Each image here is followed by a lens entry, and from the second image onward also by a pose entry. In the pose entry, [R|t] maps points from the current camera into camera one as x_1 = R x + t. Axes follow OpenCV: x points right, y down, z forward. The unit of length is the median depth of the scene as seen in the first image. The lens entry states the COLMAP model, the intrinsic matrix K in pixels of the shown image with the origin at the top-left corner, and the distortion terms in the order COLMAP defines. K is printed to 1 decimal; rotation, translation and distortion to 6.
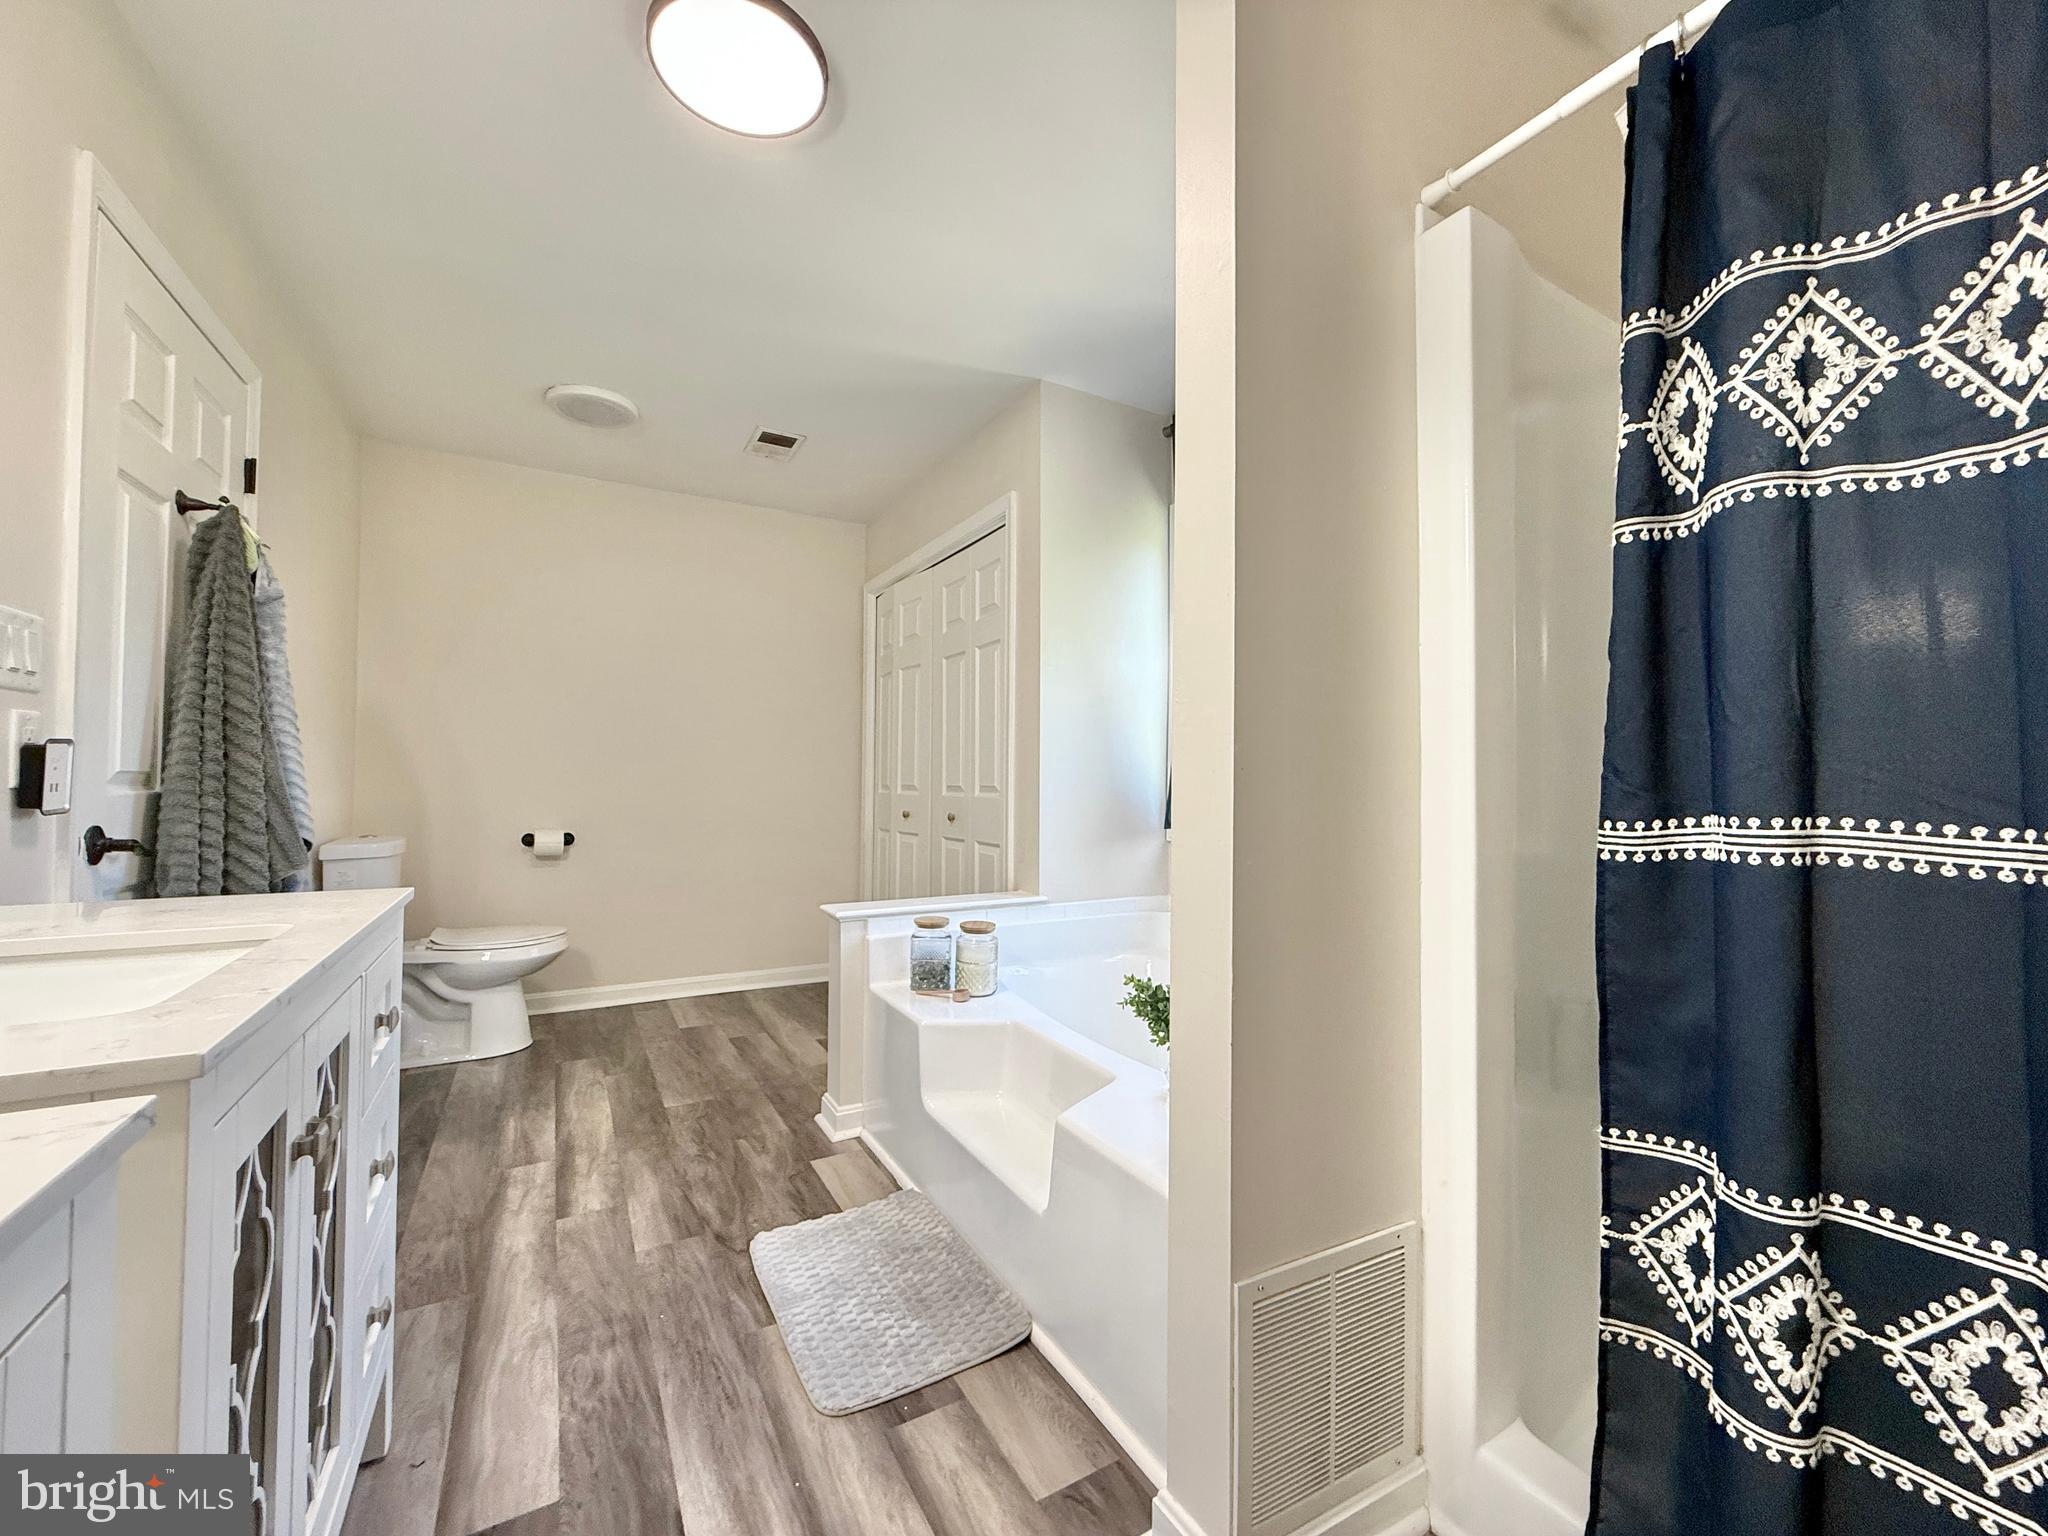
lens RADIAL K [[812.3, 0, 1024.0], [0, 812.3, 768.0], [0, 0, 1]] dist [0.000457, 0.000229]
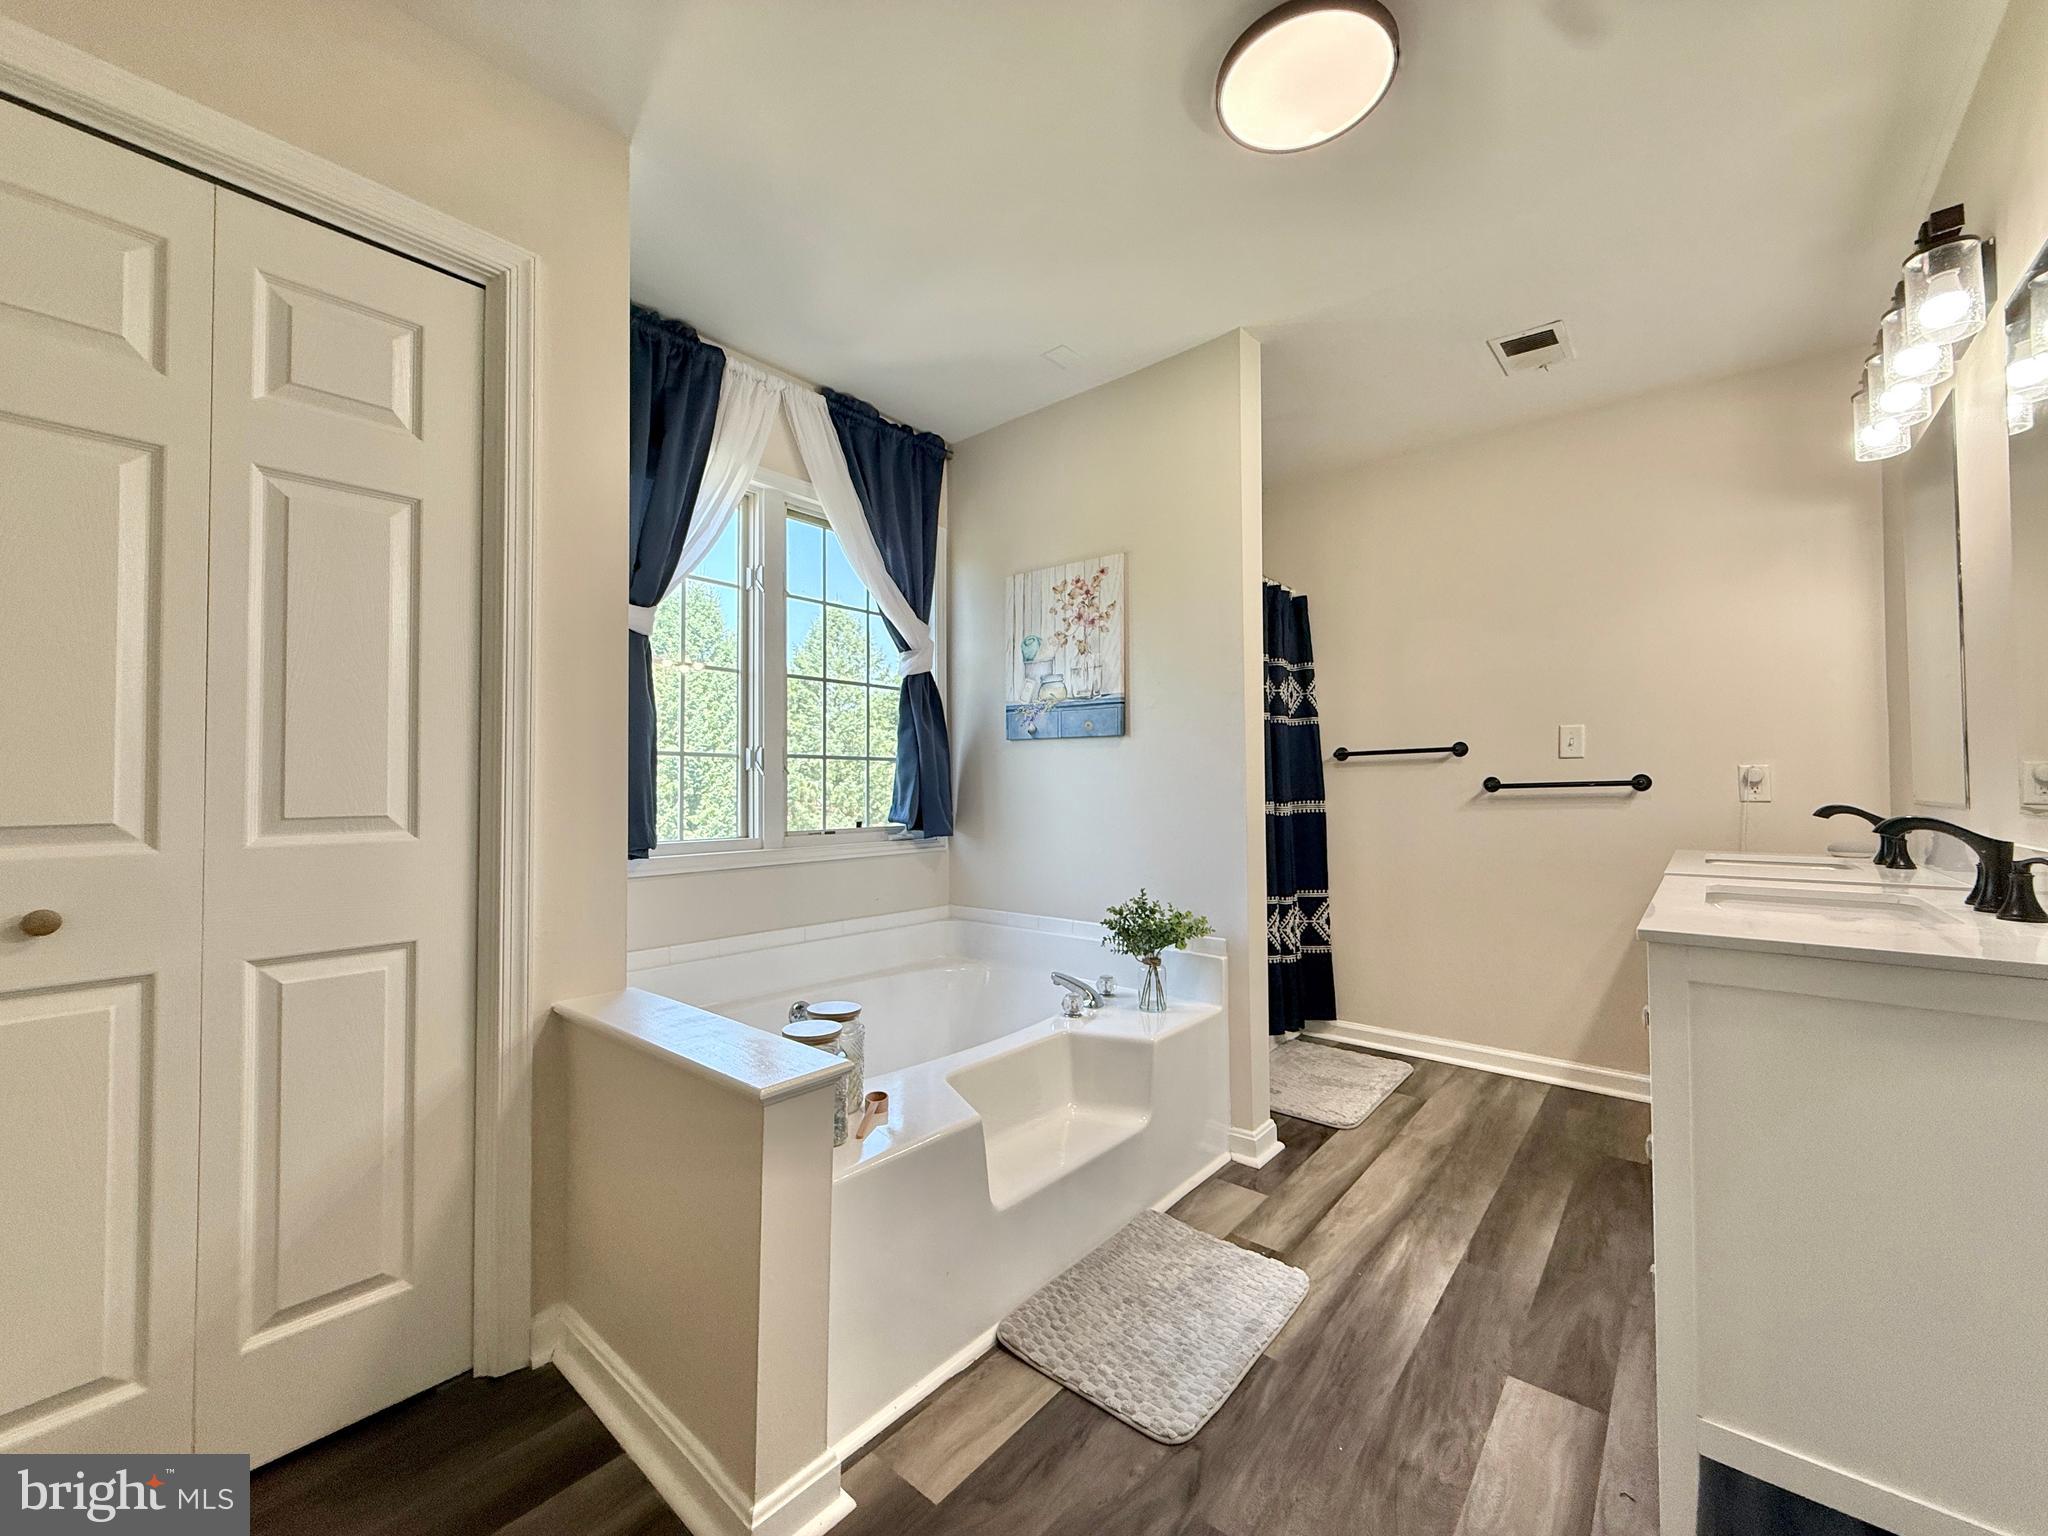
lens RADIAL K [[812.3, 0, 1024.0], [0, 812.3, 768.0], [0, 0, 1]] dist [0.000457, 0.000229]
pose [[-0.336720, 0.011389, 0.941536, -1.105236], [-0.014815, 0.999739, -0.017392, -0.002127], [-0.941488, -0.019805, -0.336464, 1.567359]]
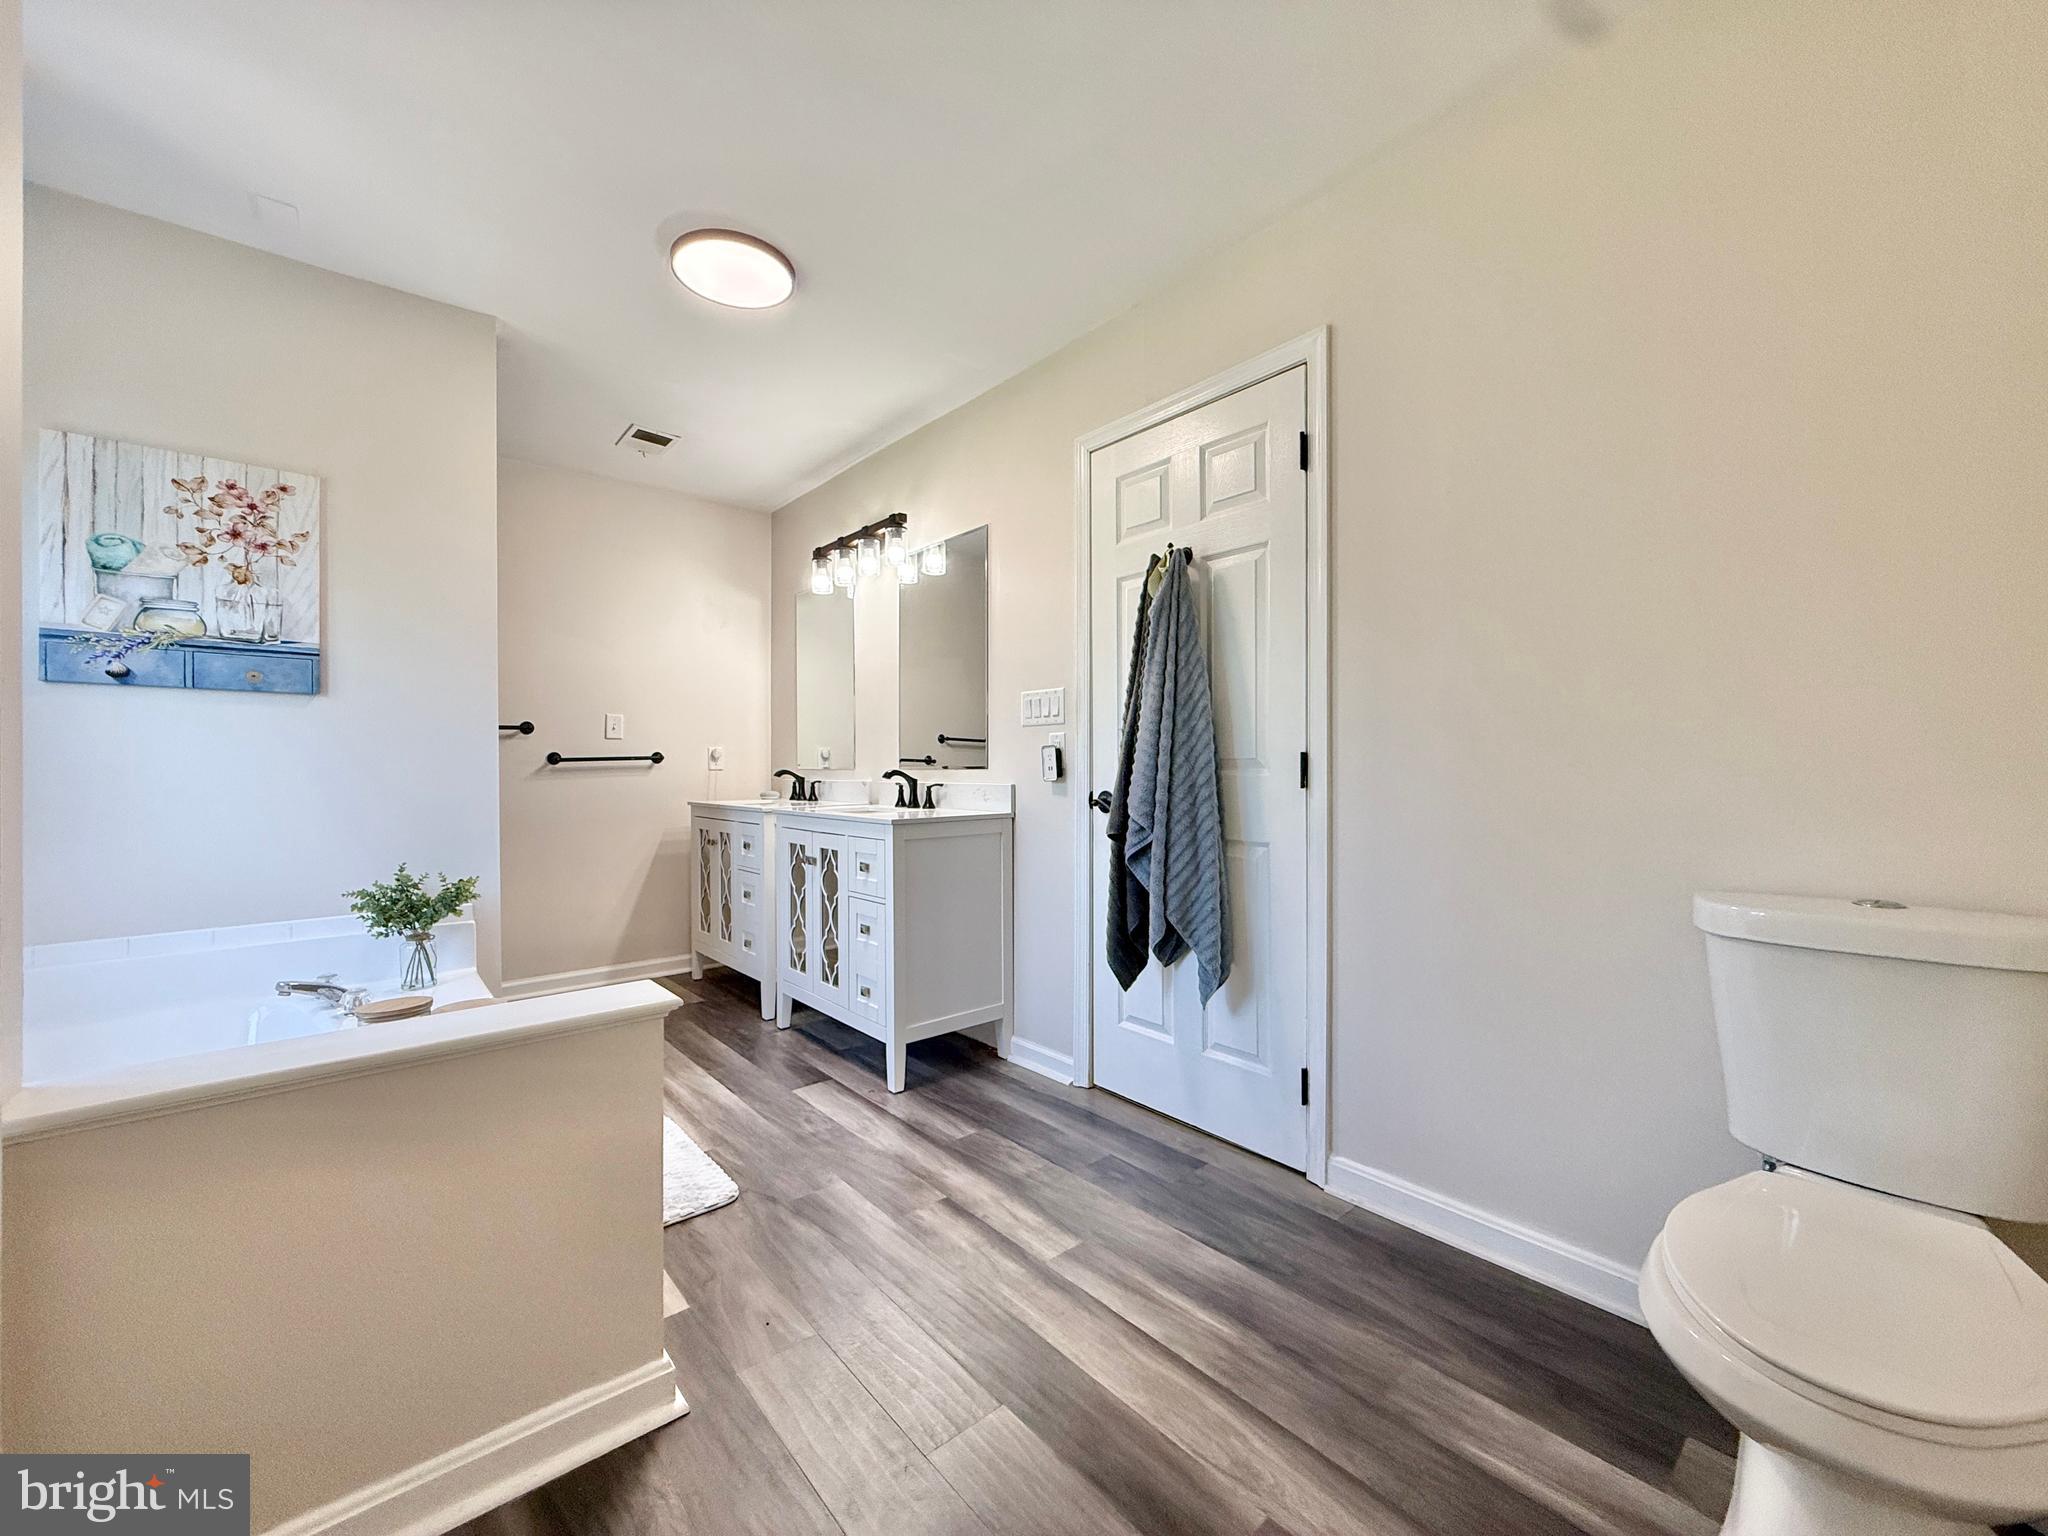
lens RADIAL K [[812.3, 0, 1024.0], [0, 812.3, 768.0], [0, 0, 1]] dist [0.000457, 0.000229]
pose [[-0.983013, -0.006523, -0.183418, -0.570952], [-0.003990, 0.999892, -0.014172, 0.041630], [0.183491, -0.013200, -0.982933, 2.402832]]
